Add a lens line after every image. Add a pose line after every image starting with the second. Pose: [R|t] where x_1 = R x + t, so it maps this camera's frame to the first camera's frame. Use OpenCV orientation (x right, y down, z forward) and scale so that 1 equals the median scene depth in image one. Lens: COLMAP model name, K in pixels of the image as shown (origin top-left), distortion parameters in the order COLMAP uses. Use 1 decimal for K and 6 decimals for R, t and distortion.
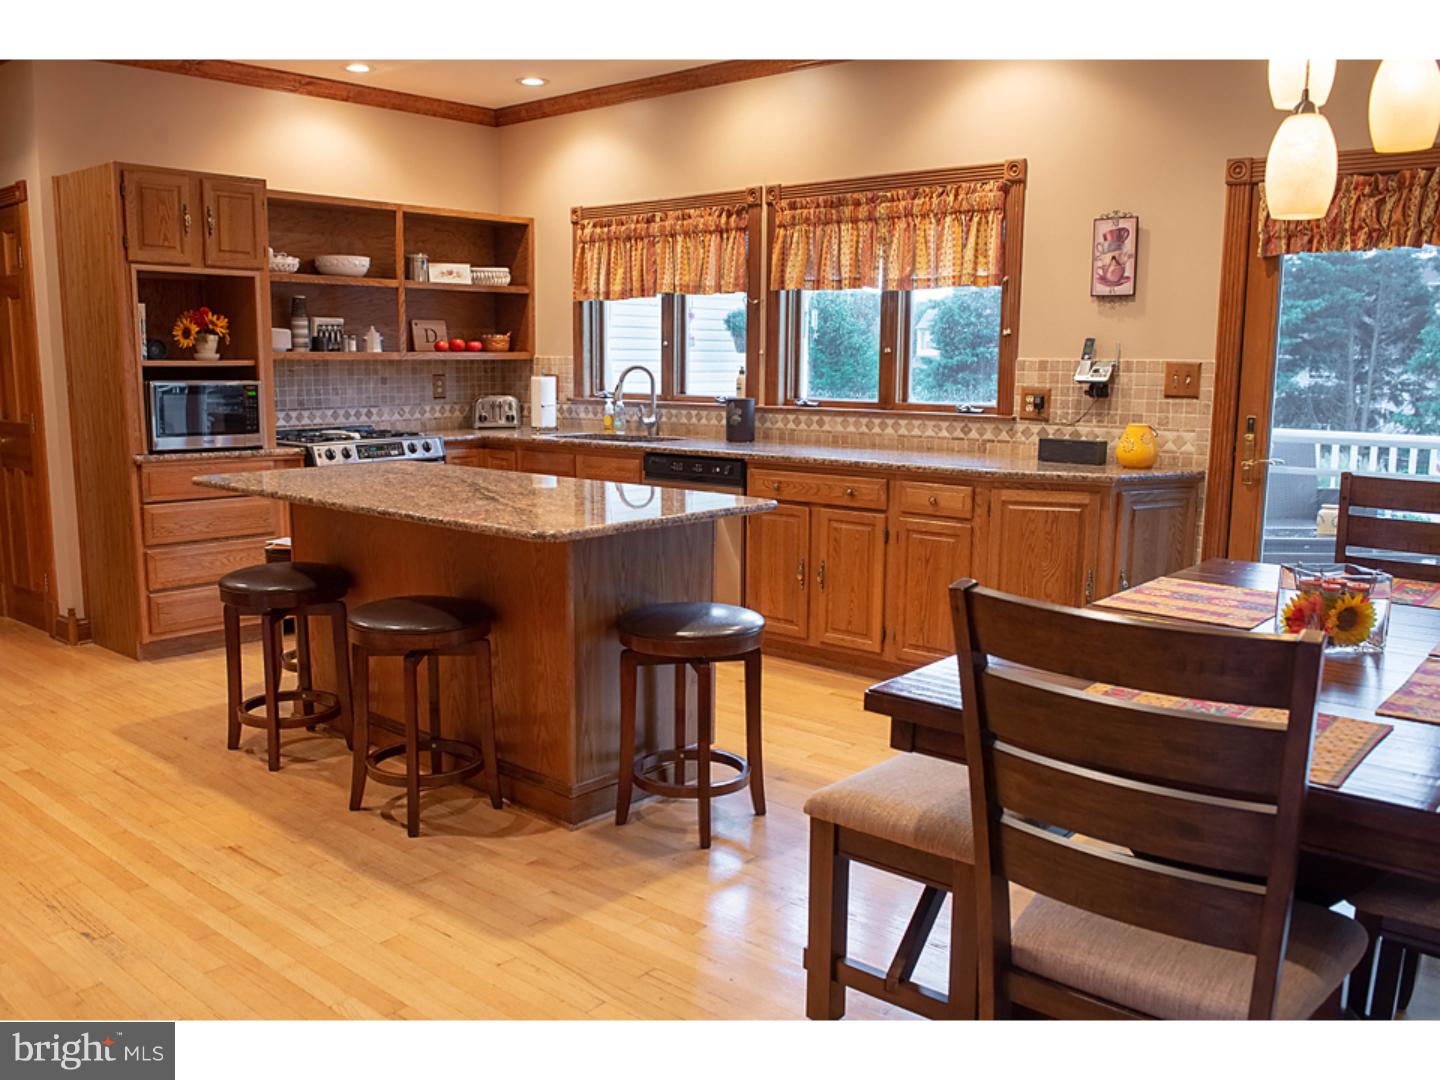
lens RADIAL K [[1187.9, 0, 677.8], [0, 1187.9, 559.4], [0, 0, 1]] dist [-0.042647, 0.008732]
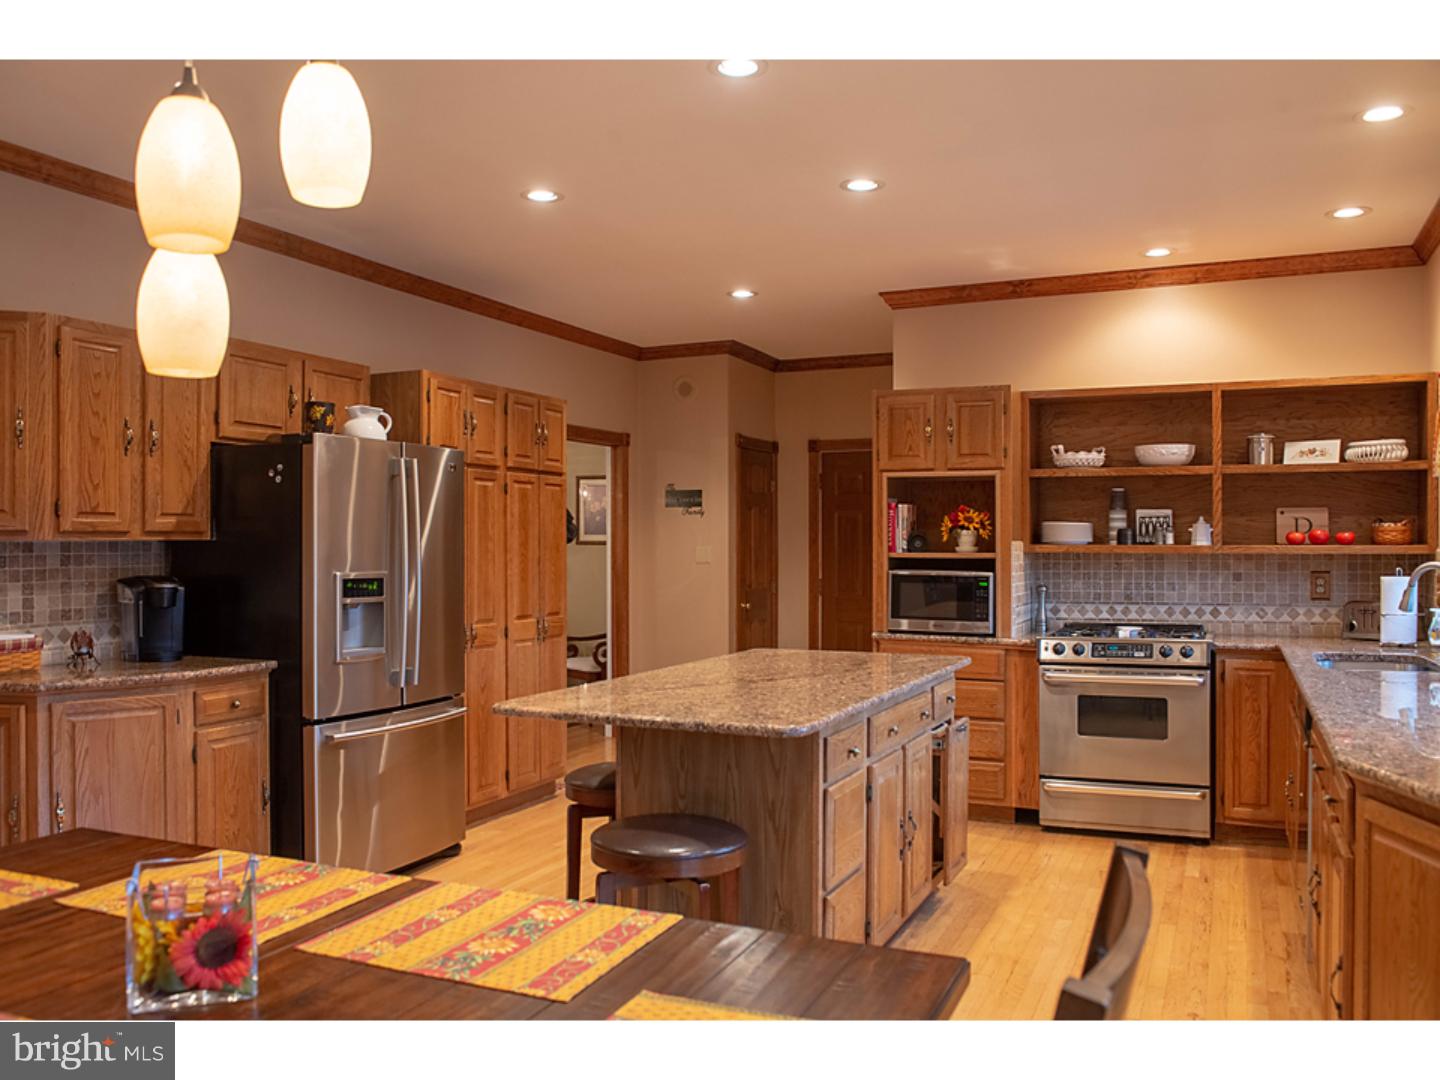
lens RADIAL K [[1187.9, 0, 713.2], [0, 1187.9, 544.7], [0, 0, 1]] dist [-0.042647, 0.008732]
pose [[0.310379, -0.000404, -0.950613, 0.500419], [-0.158935, 0.985902, -0.052312, -0.070576], [0.937232, 0.167322, 0.305939, 0.382855]]
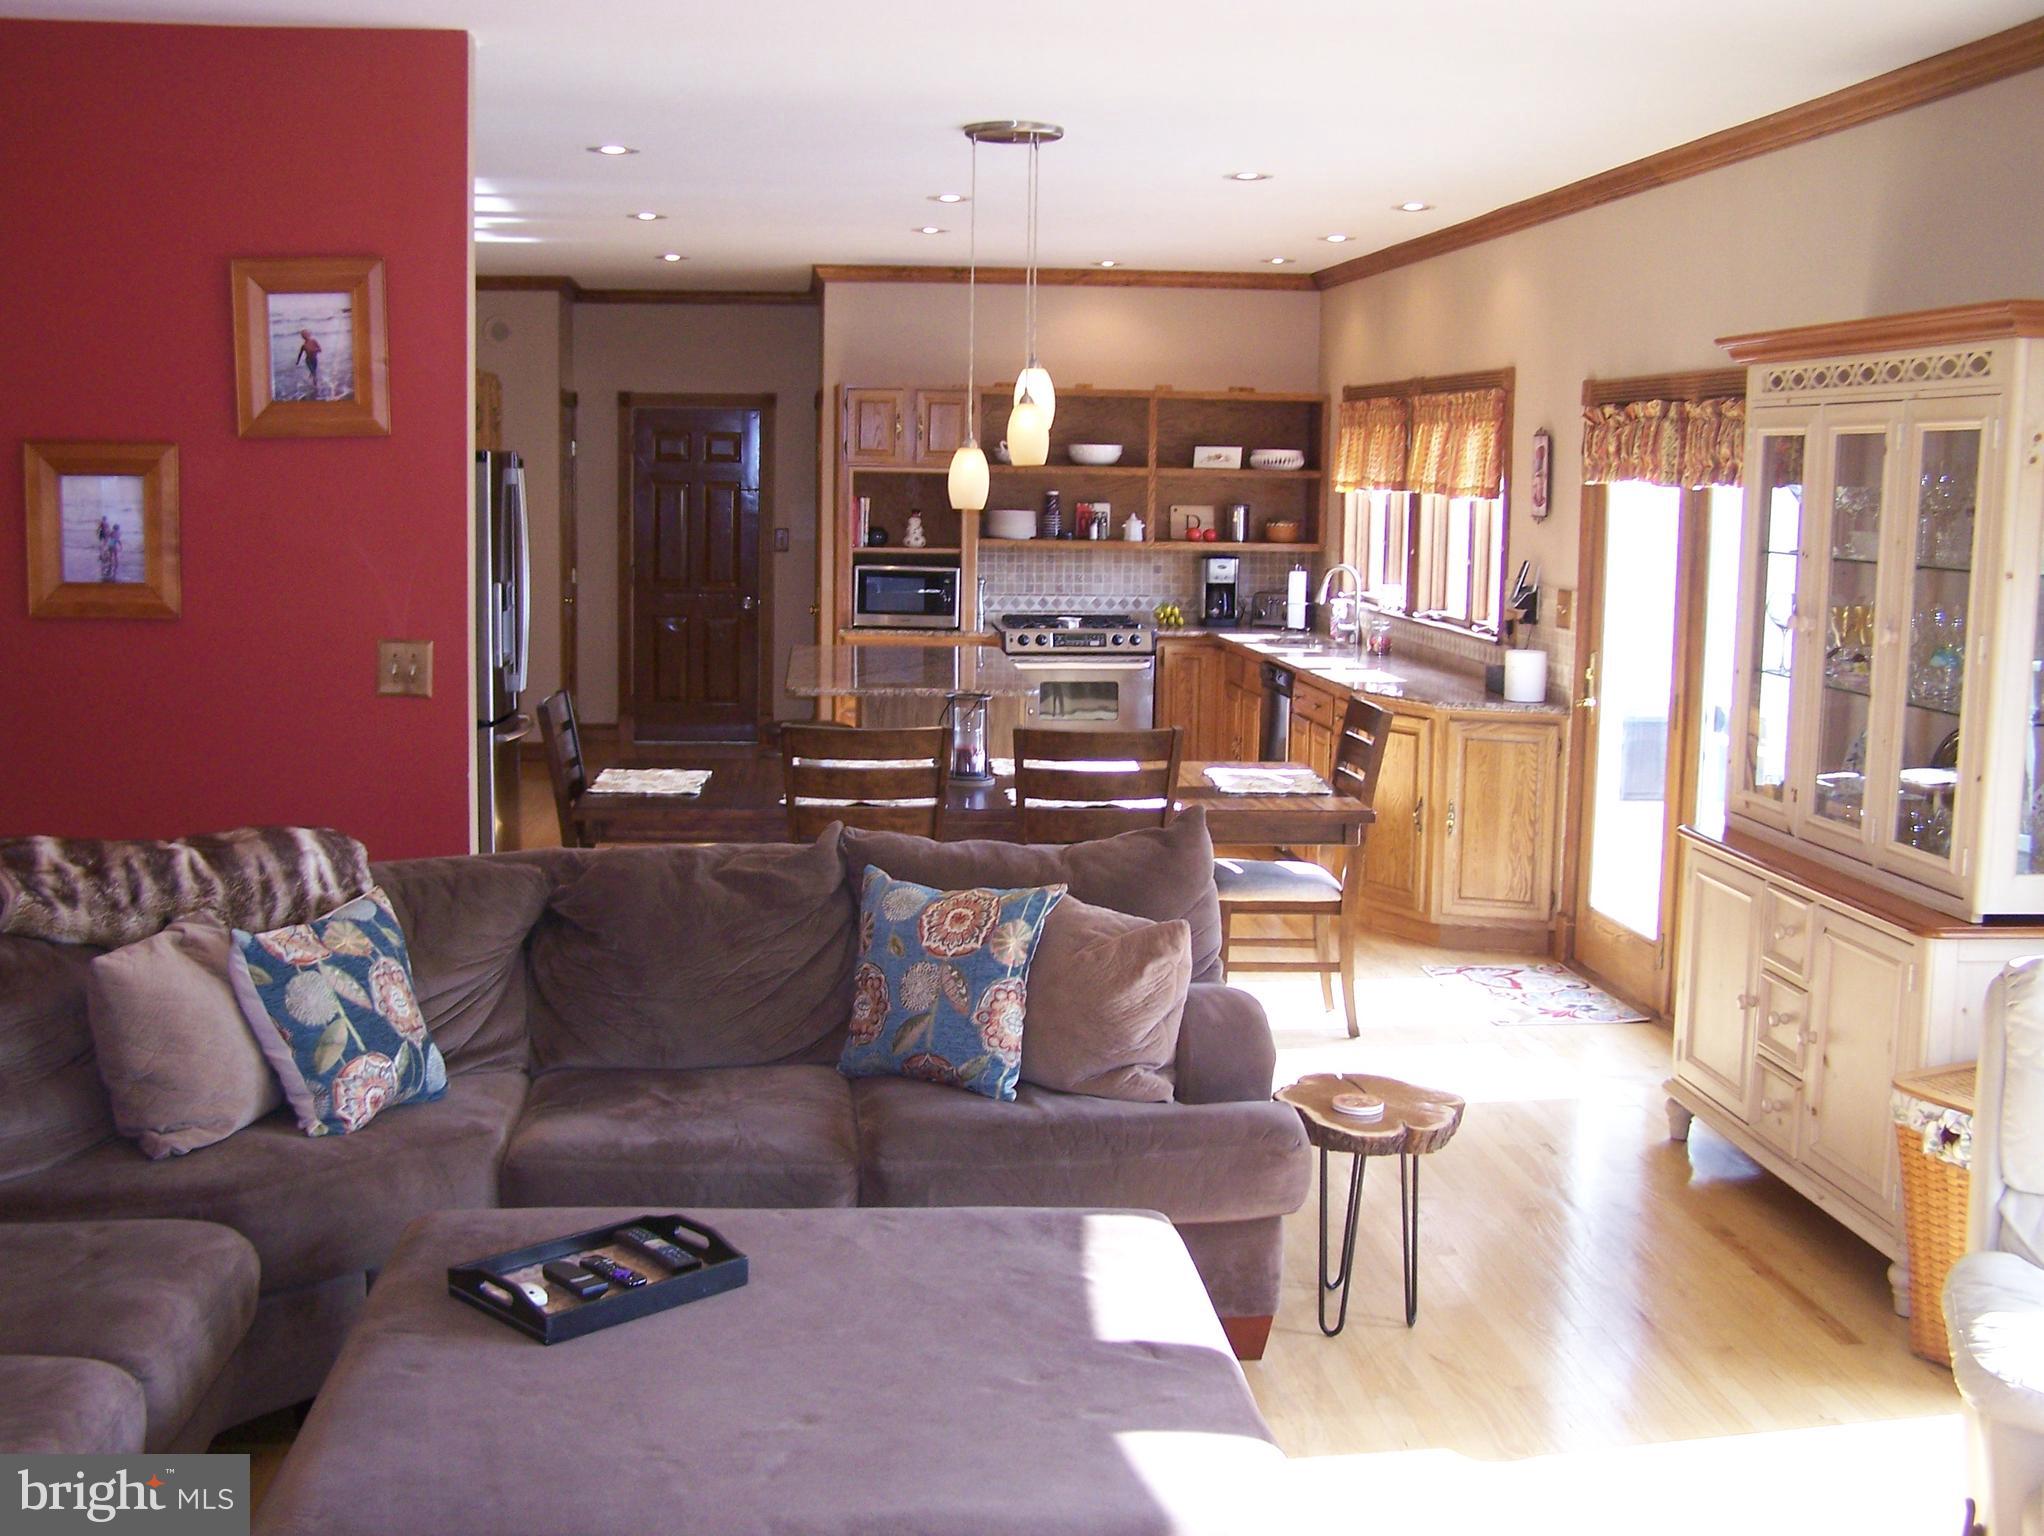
lens RADIAL K [[2268.2, 0, 1019.7], [0, 2268.2, 770.3], [0, 0, 1]] dist [-0.092009, 0.000000]
pose [[0.738388, 0.100143, -0.666899, 0.960060], [-0.127125, 0.991853, 0.008186, 0.008506], [0.662286, 0.078735, 0.745103, -0.442254]]
